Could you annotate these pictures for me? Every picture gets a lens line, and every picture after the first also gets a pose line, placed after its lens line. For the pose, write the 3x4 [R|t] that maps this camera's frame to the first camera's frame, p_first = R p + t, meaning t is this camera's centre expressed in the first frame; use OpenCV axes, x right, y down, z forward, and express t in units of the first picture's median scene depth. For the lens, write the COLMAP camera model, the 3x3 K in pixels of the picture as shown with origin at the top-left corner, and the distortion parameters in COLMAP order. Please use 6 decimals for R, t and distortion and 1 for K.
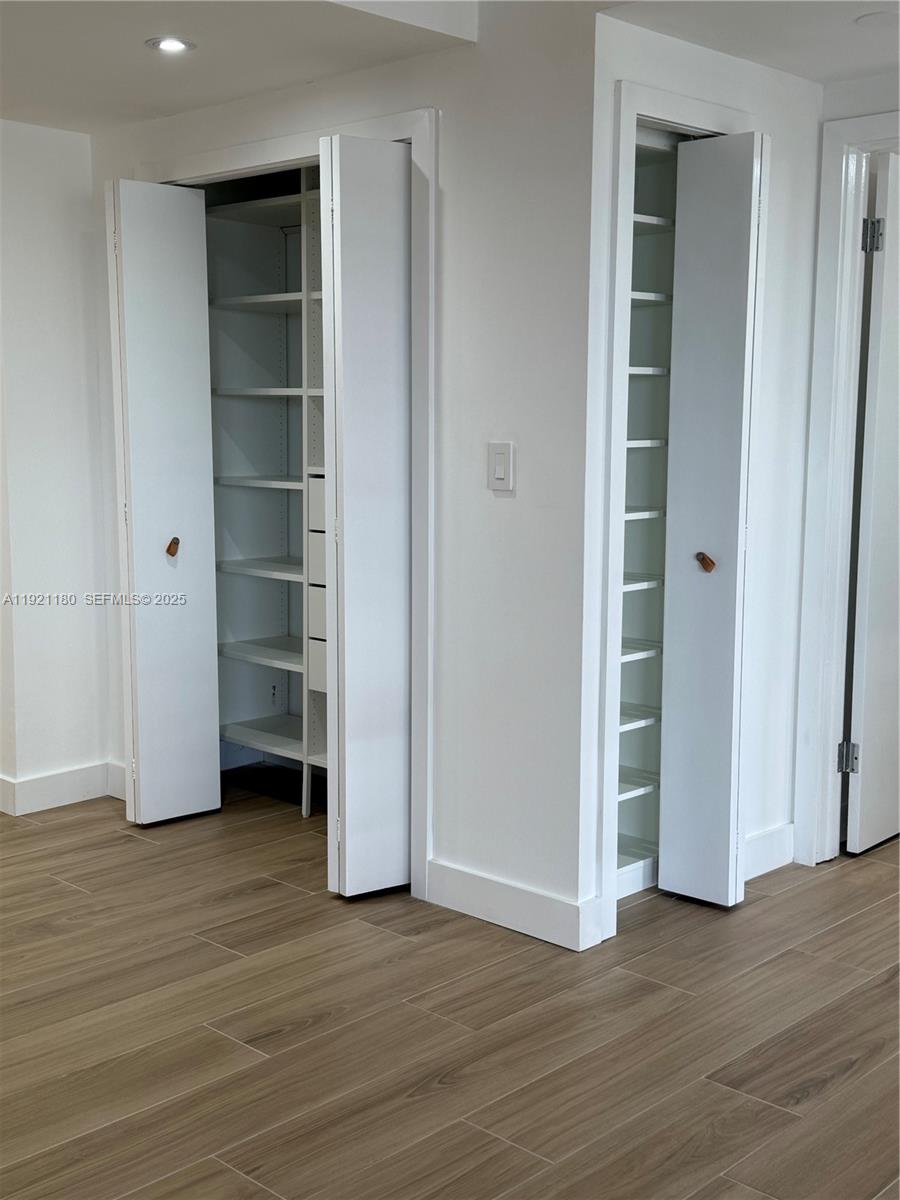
lens RADIAL K [[1425.0, 0, 450.0], [0, 1425.0, 600.0], [0, 0, 1]] dist [0.250979, -0.321897]
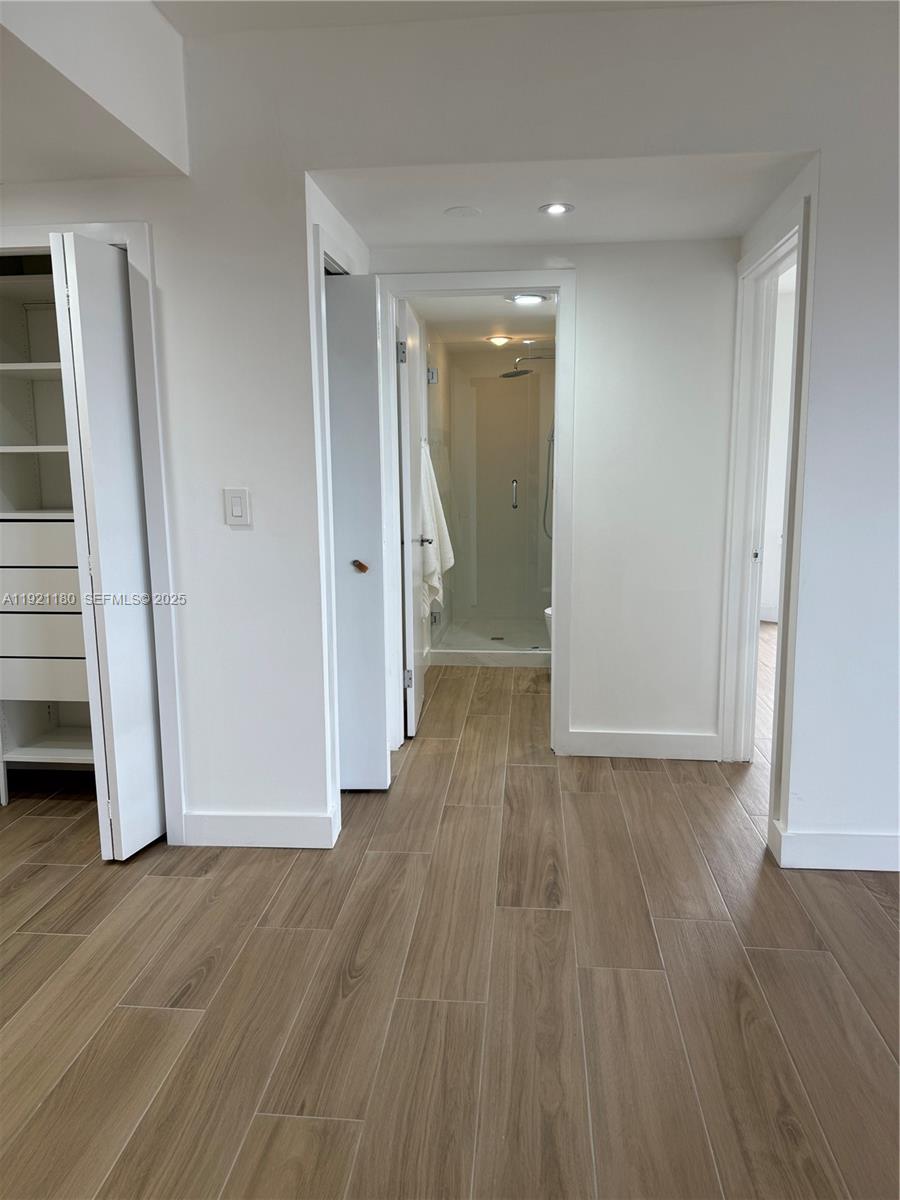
lens RADIAL K [[867.3, 0, 450.0], [0, 867.3, 600.0], [0, 0, 1]] dist [0.058873, -0.004941]
pose [[0.788326, -0.111951, 0.604987, -0.306766], [0.090029, 0.993712, 0.066572, -0.044592], [-0.608635, 0.001986, 0.793448, 0.251695]]
